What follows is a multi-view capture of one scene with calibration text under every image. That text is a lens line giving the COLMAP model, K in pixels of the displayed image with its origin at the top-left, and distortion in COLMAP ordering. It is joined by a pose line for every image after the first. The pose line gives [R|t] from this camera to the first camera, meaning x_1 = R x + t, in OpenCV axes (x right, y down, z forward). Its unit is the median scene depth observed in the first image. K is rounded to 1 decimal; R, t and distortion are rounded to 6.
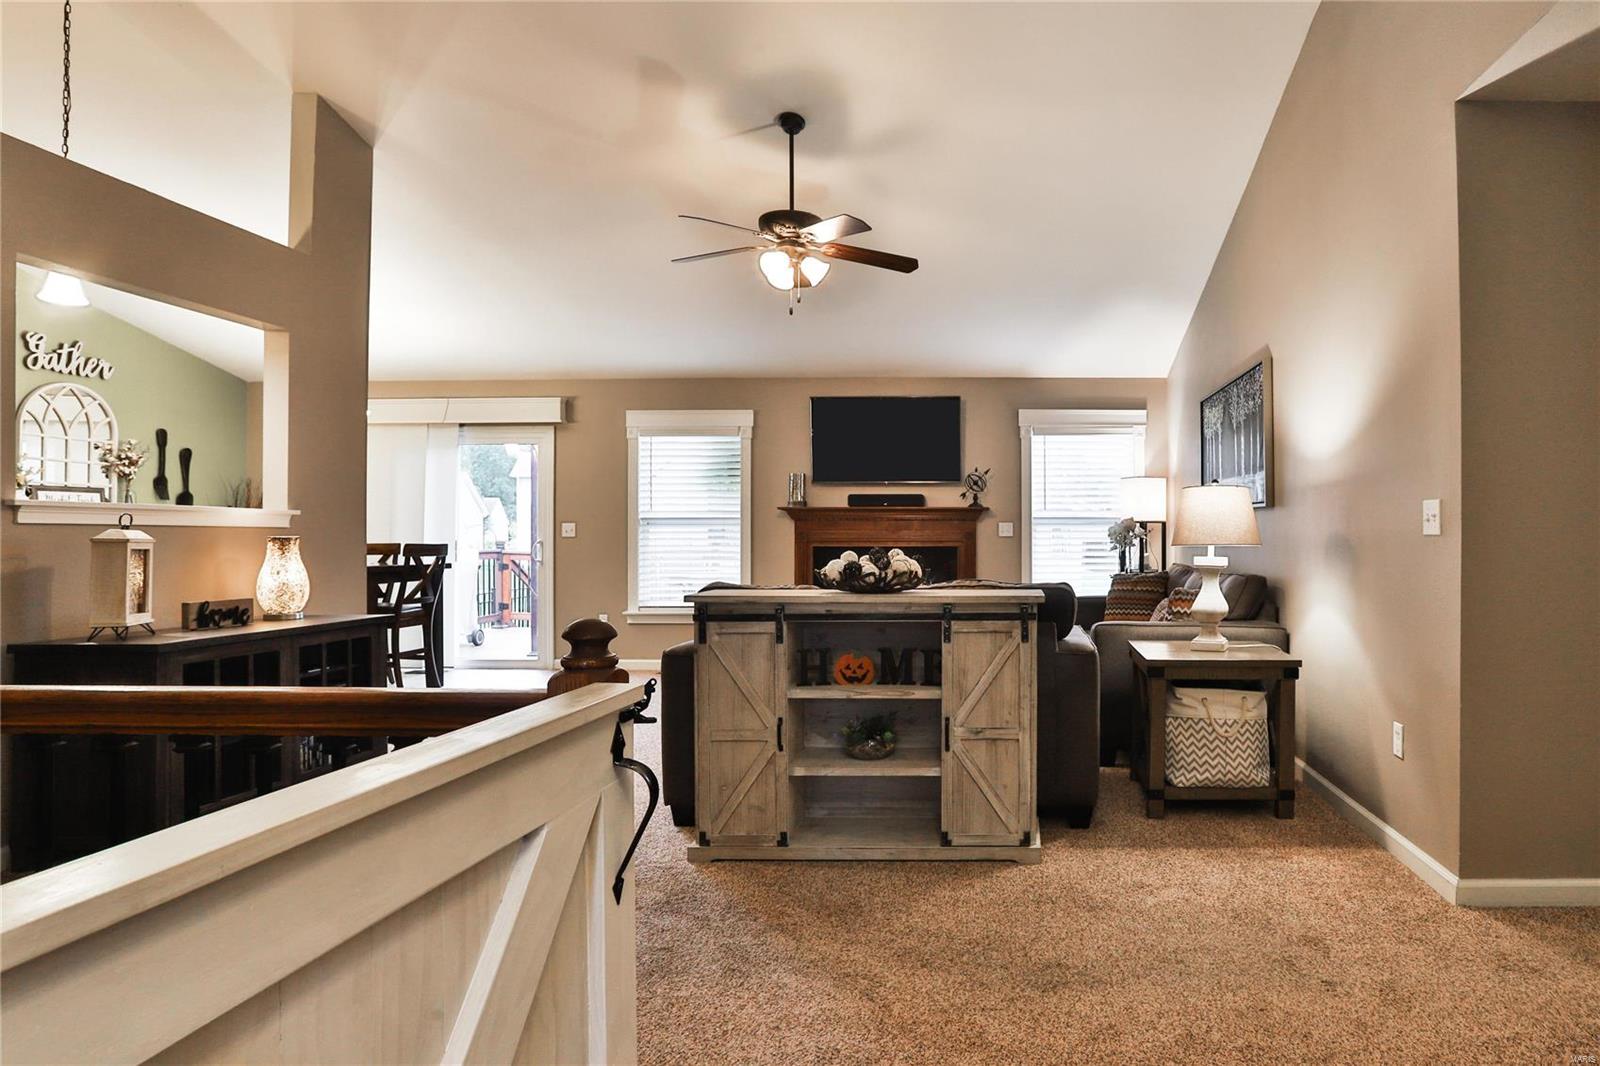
lens RADIAL K [[919.8, 0, 993.2], [0, 919.8, 530.6], [0, 0, 1]] dist [-0.031943, 0.002327]
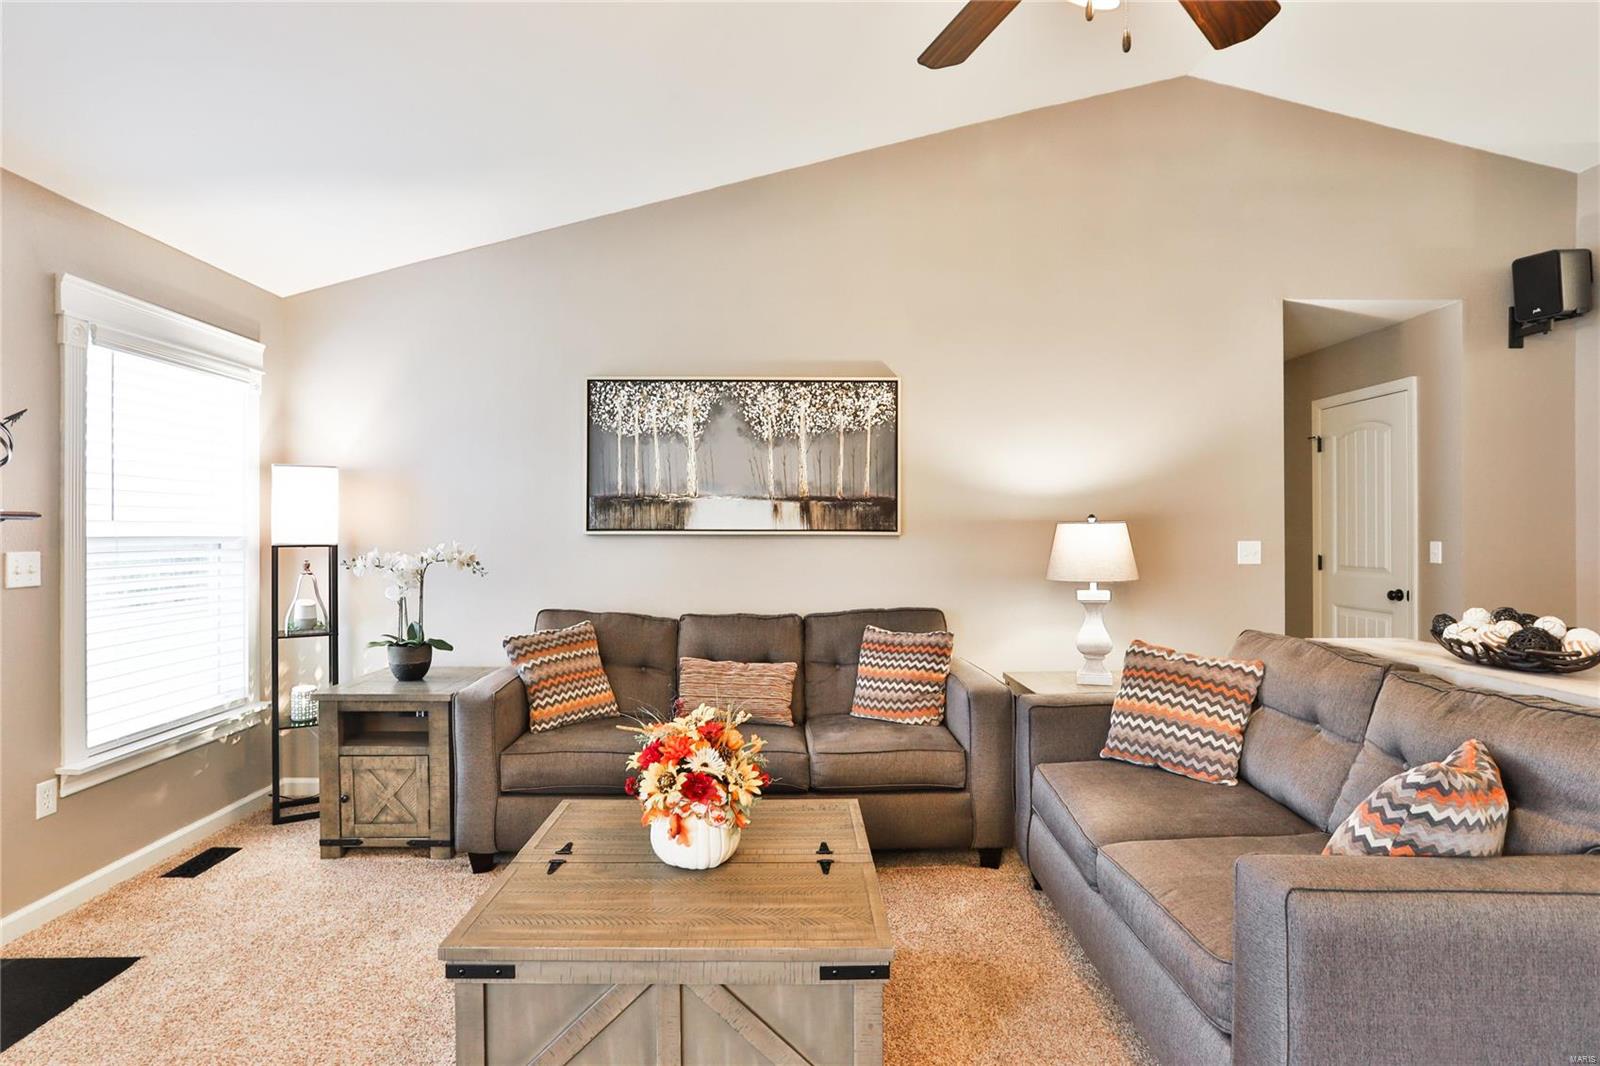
lens RADIAL K [[819.3, 0, 790.1], [0, 819.3, 528.7], [0, 0, 1]] dist [-0.068062, 0.041367]
pose [[-0.025675, 0.004409, 0.999661, -0.539762], [-0.003965, 0.999982, -0.004512, -0.029690], [-0.999662, -0.004080, -0.025657, 1.121982]]
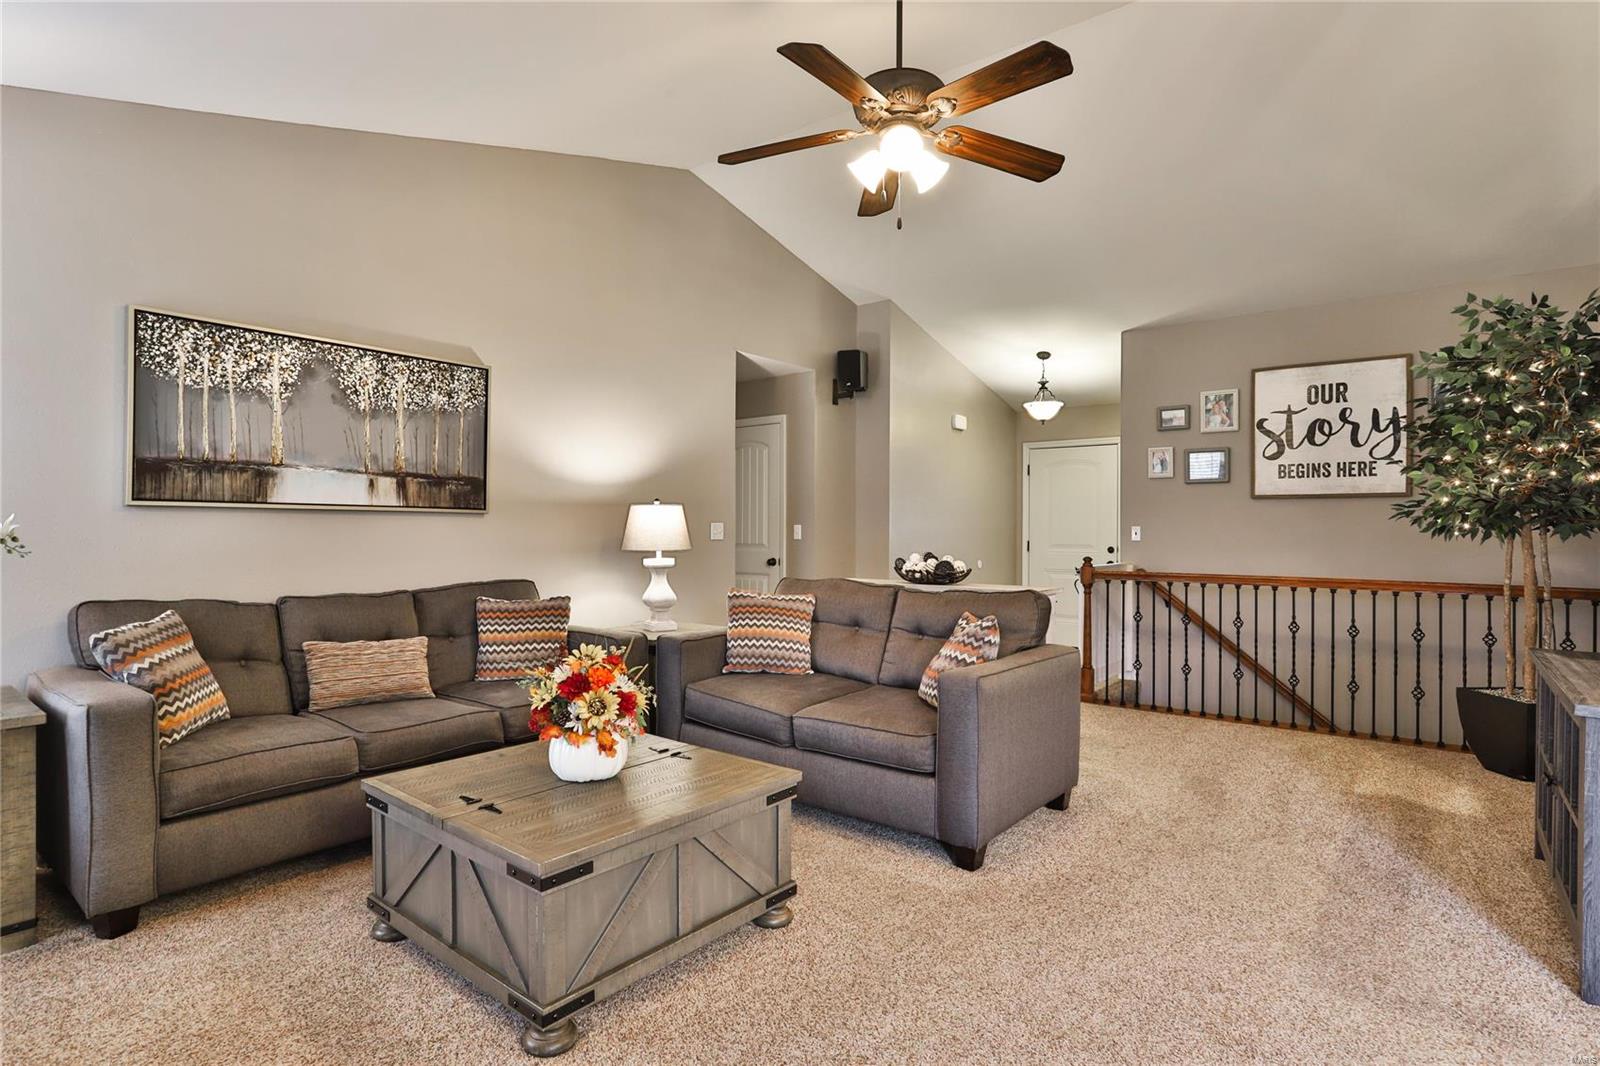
lens RADIAL K [[819.3, 0, 790.1], [0, 819.3, 528.7], [0, 0, 1]] dist [-0.068062, 0.041367]
pose [[-0.788454, -0.001053, 0.615092, -0.515706], [-0.006108, 0.999963, -0.006118, -0.006946], [-0.615063, -0.008581, -0.788431, 1.487785]]
